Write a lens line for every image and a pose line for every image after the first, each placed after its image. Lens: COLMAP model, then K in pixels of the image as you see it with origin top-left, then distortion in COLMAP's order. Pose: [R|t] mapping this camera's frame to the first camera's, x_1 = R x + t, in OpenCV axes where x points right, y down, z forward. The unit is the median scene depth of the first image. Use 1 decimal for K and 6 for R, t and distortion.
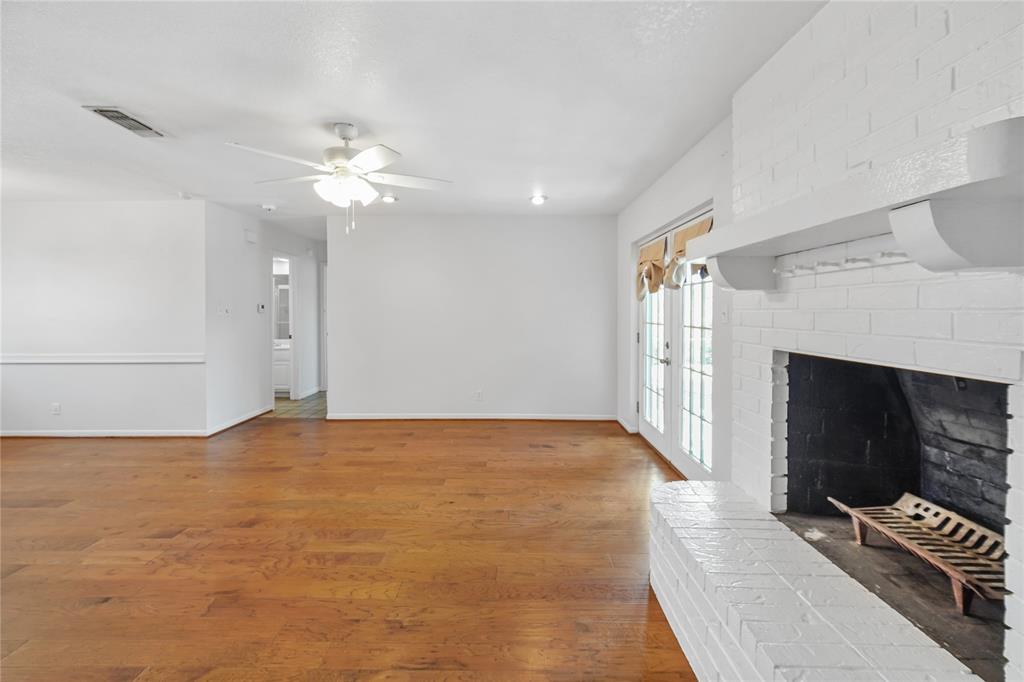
lens RADIAL K [[420.9, 0, 515.1], [0, 420.9, 313.4], [0, 0, 1]] dist [-0.002802, -0.000294]
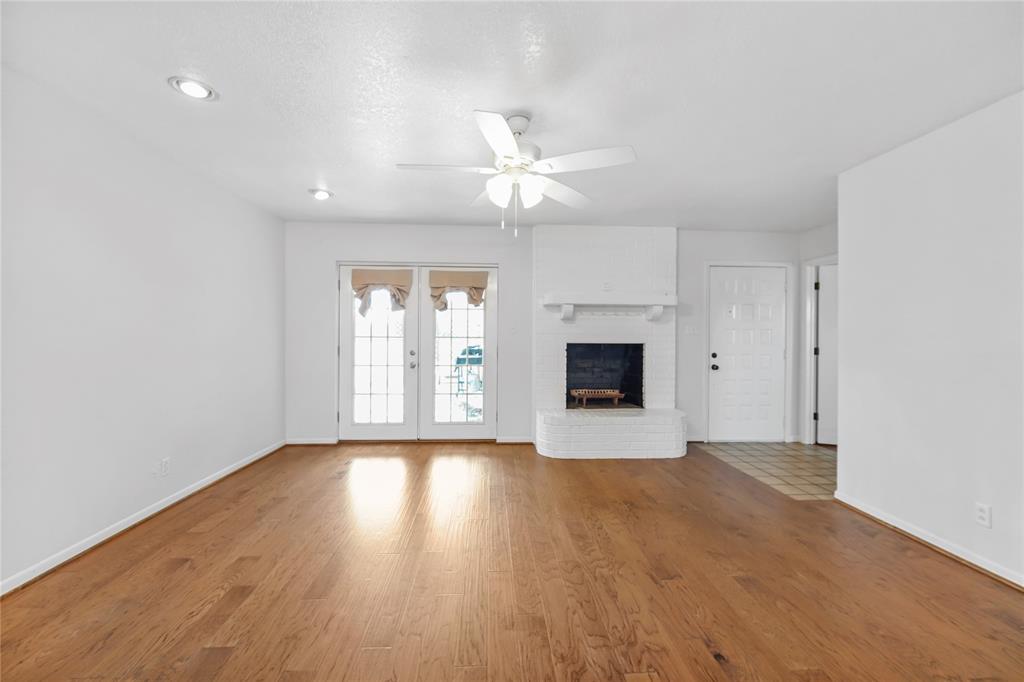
lens RADIAL K [[411.2, 0, 512.7], [0, 411.2, 334.0], [0, 0, 1]] dist [-0.001042, 0.000247]
pose [[-0.063376, -0.003376, 0.997984, -1.281206], [-0.000455, 0.999994, 0.003354, 0.018644], [-0.997990, -0.000241, -0.063377, 1.057855]]
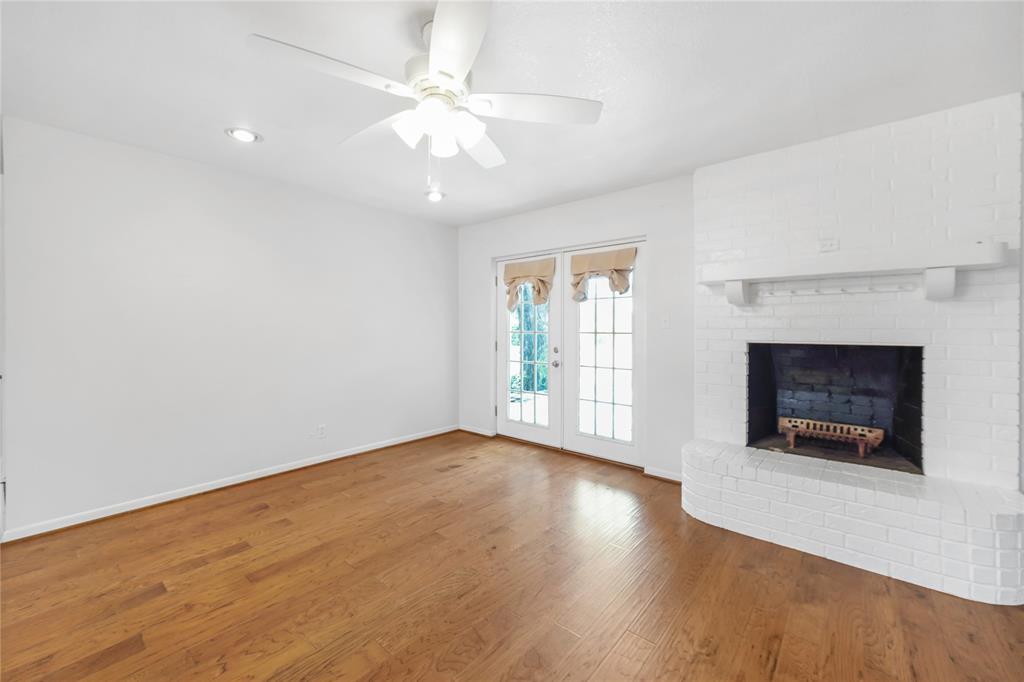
lens RADIAL K [[409.3, 0, 513.7], [0, 409.3, 330.6], [0, 0, 1]] dist [-0.000804, -0.000252]
pose [[0.639164, -0.003435, 0.769063, -0.806002], [0.003515, 0.999993, 0.001545, 0.026985], [-0.769062, 0.001716, 0.639172, 0.500188]]
